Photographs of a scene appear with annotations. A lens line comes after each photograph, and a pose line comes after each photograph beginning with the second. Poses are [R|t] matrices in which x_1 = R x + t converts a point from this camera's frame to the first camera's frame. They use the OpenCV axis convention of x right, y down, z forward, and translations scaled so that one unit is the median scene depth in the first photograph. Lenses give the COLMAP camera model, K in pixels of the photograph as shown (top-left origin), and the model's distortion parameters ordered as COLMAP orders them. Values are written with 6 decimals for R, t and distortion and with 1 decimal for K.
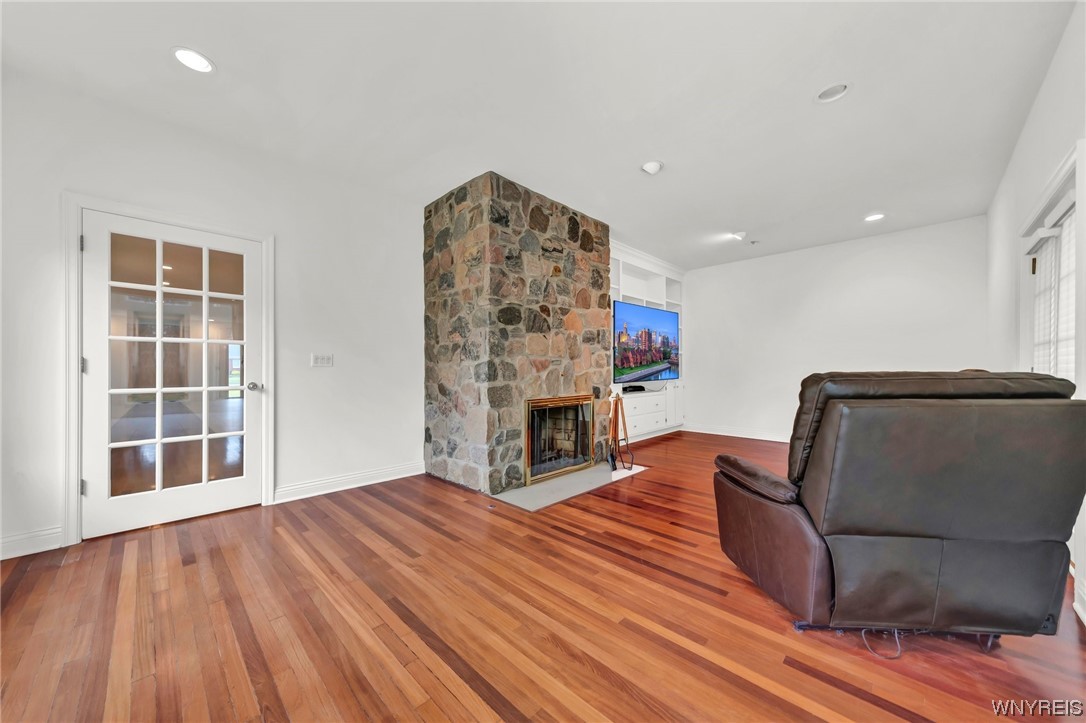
lens RADIAL K [[384.9, 0, 543.4], [0, 384.9, 362.7], [0, 0, 1]] dist [0.002325, 0.000038]
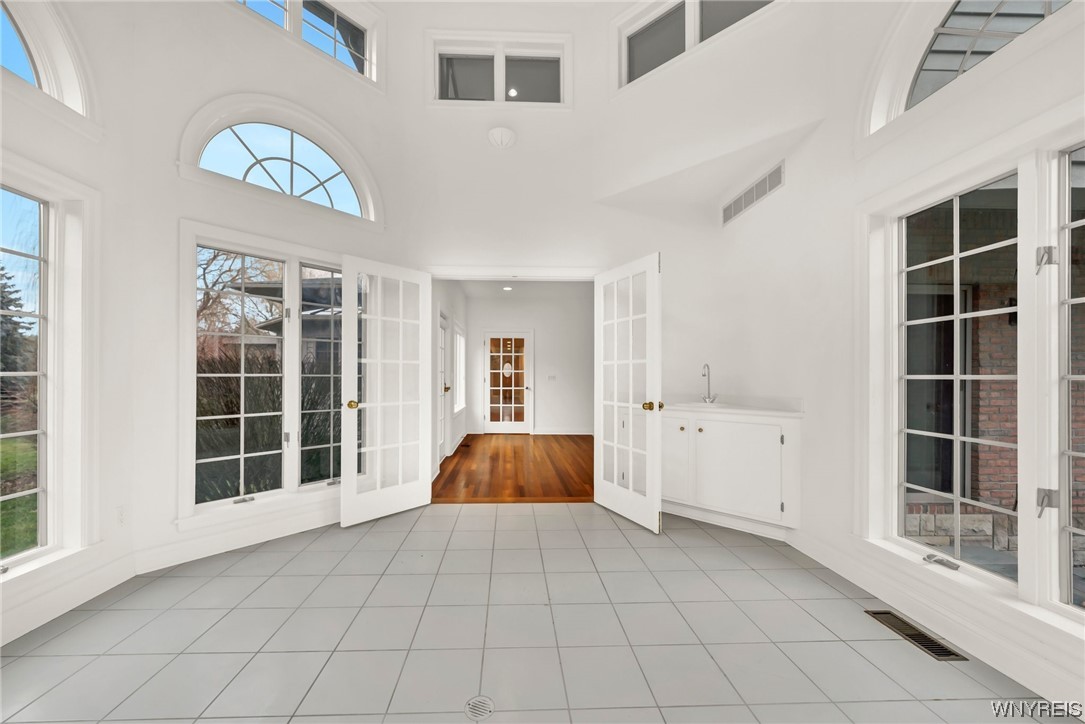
lens RADIAL K [[384.6, 0, 546.3], [0, 384.6, 367.0], [0, 0, 1]] dist [0.002325, 0.000038]
pose [[0.761855, -0.003011, -0.647740, 1.200249], [-0.000752, 0.999984, -0.005532, -0.077729], [0.647747, 0.004702, 0.761841, -1.044055]]
